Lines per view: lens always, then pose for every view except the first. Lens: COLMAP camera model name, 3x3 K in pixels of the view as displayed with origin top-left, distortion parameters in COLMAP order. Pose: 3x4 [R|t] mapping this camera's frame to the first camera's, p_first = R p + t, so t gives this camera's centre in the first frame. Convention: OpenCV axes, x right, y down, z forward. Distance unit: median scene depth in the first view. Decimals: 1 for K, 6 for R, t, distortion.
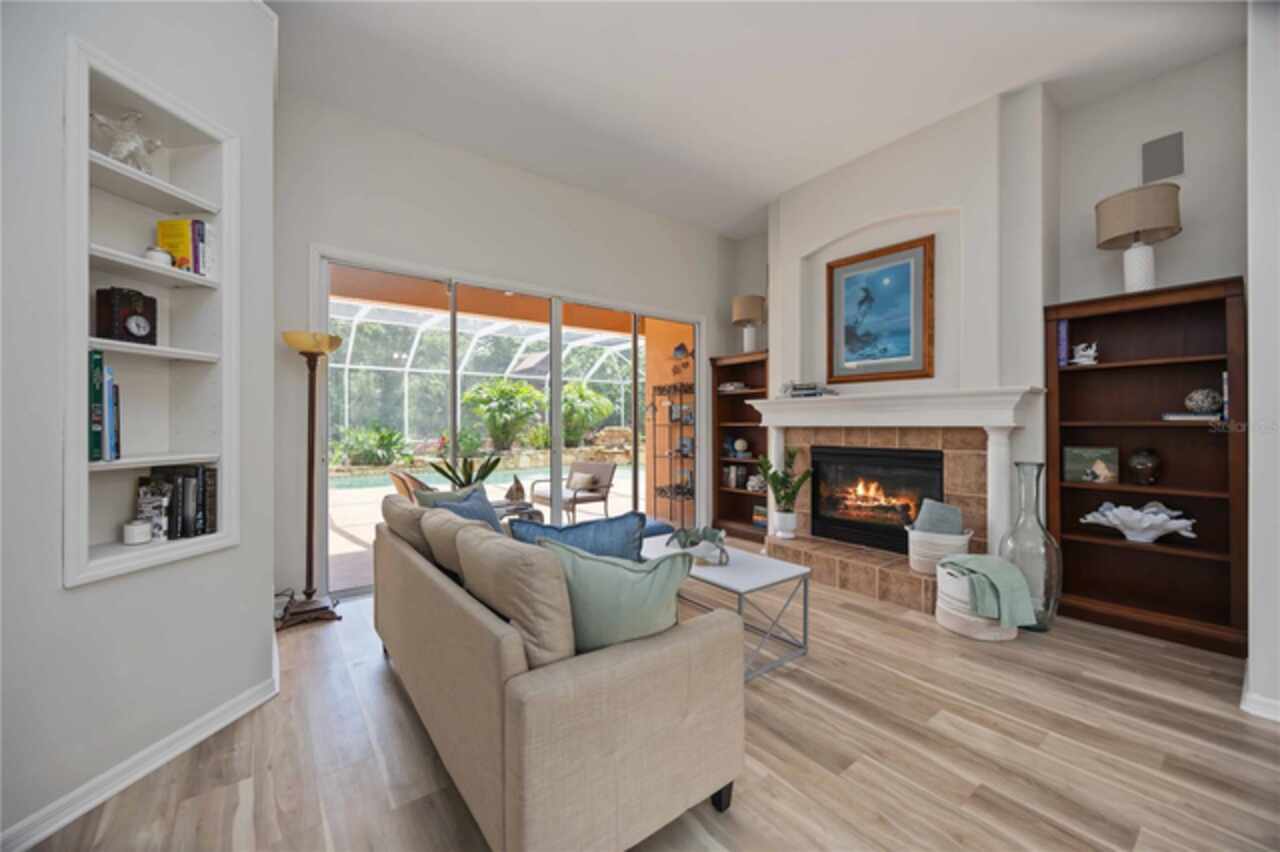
lens RADIAL K [[484.5, 0, 640.8], [0, 484.5, 424.1], [0, 0, 1]] dist [0.000483, 0.000143]
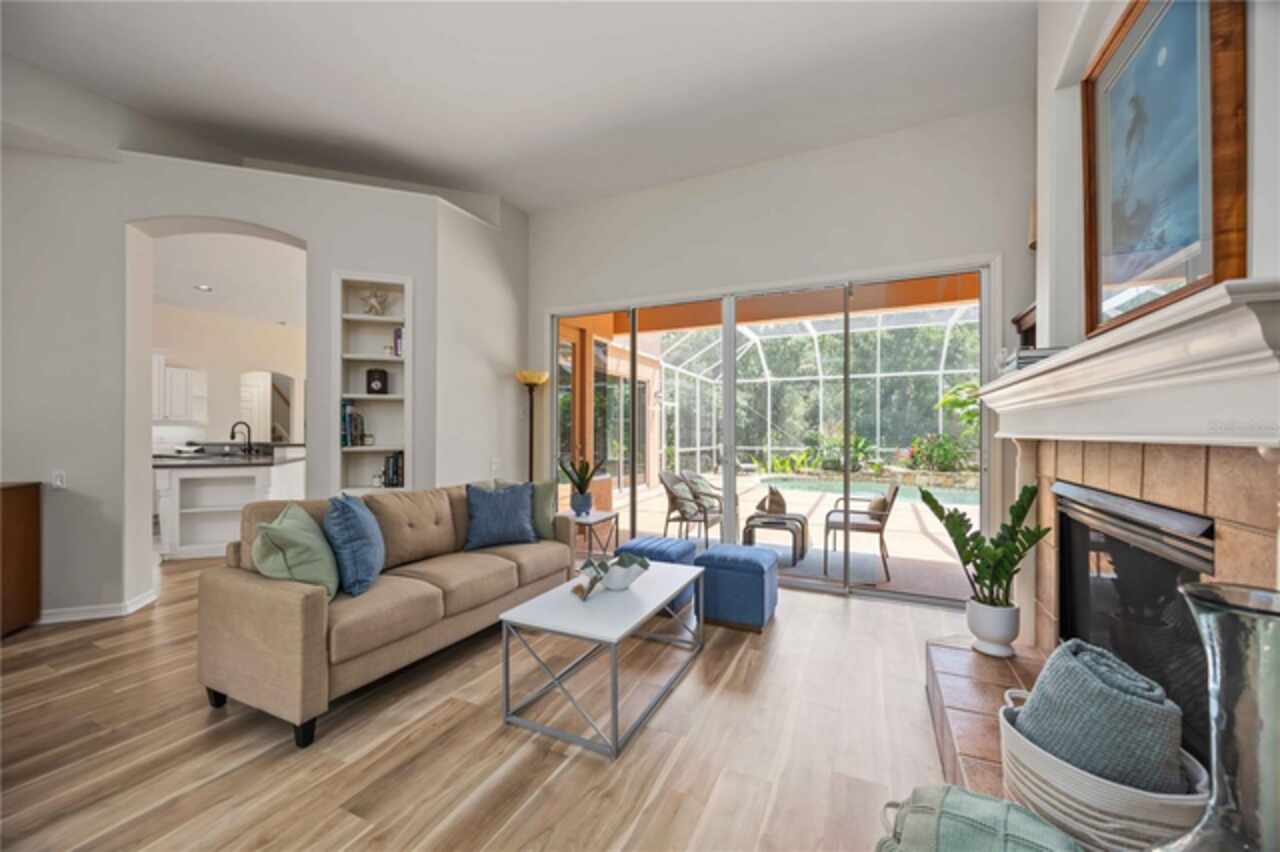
lens RADIAL K [[497.8, 0, 640.0], [0, 497.8, 426.0], [0, 0, 1]] dist [0.001043, 0.000089]
pose [[0.459724, -0.007929, -0.888027, 0.663764], [-0.001559, 0.999951, -0.009736, -0.001322], [0.888061, 0.005860, 0.459689, 0.461959]]
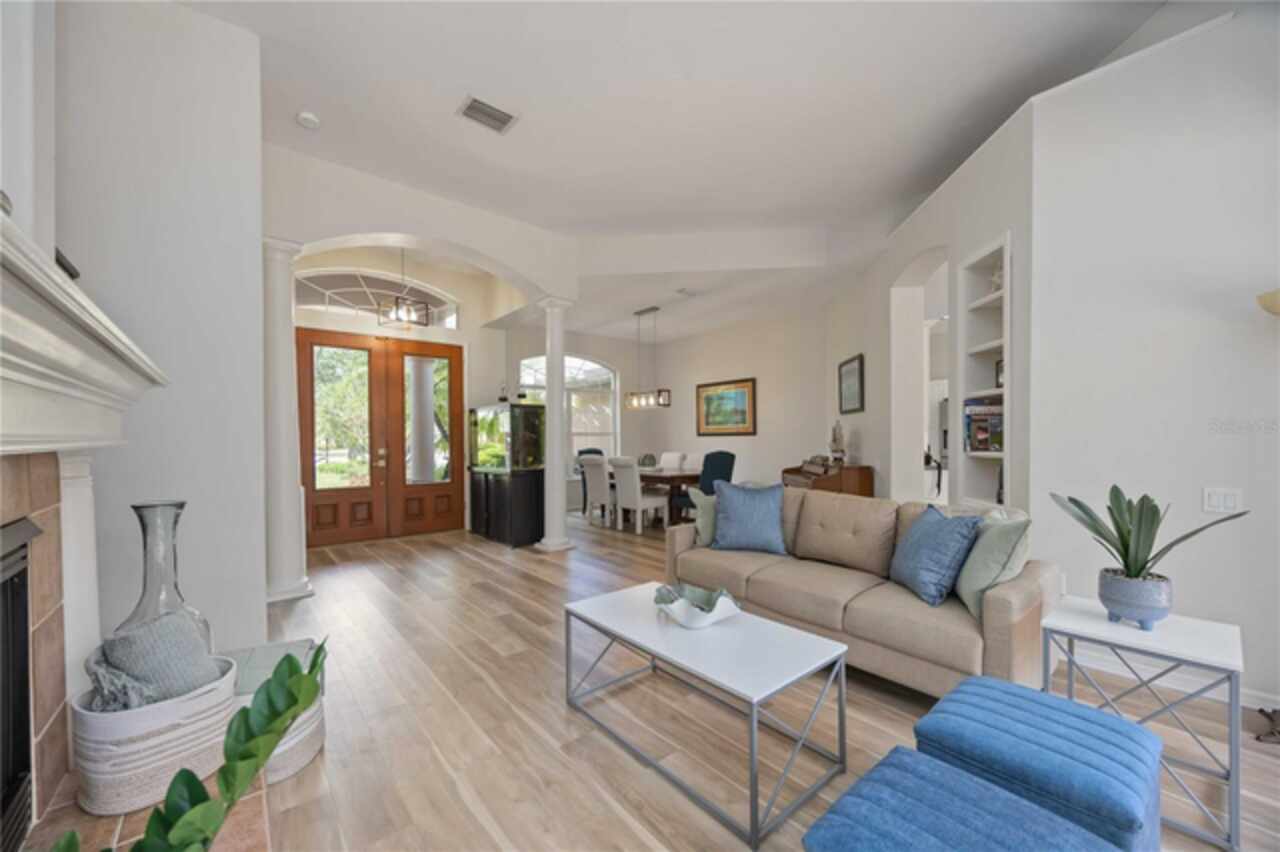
lens RADIAL K [[484.5, 0, 640.8], [0, 484.5, 424.1], [0, 0, 1]] dist [0.000483, 0.000143]
pose [[-0.998757, 0.002526, -0.049777, 0.167690], [0.004440, 0.999254, -0.038369, 0.004801], [0.049643, -0.038542, -0.998023, 1.249014]]
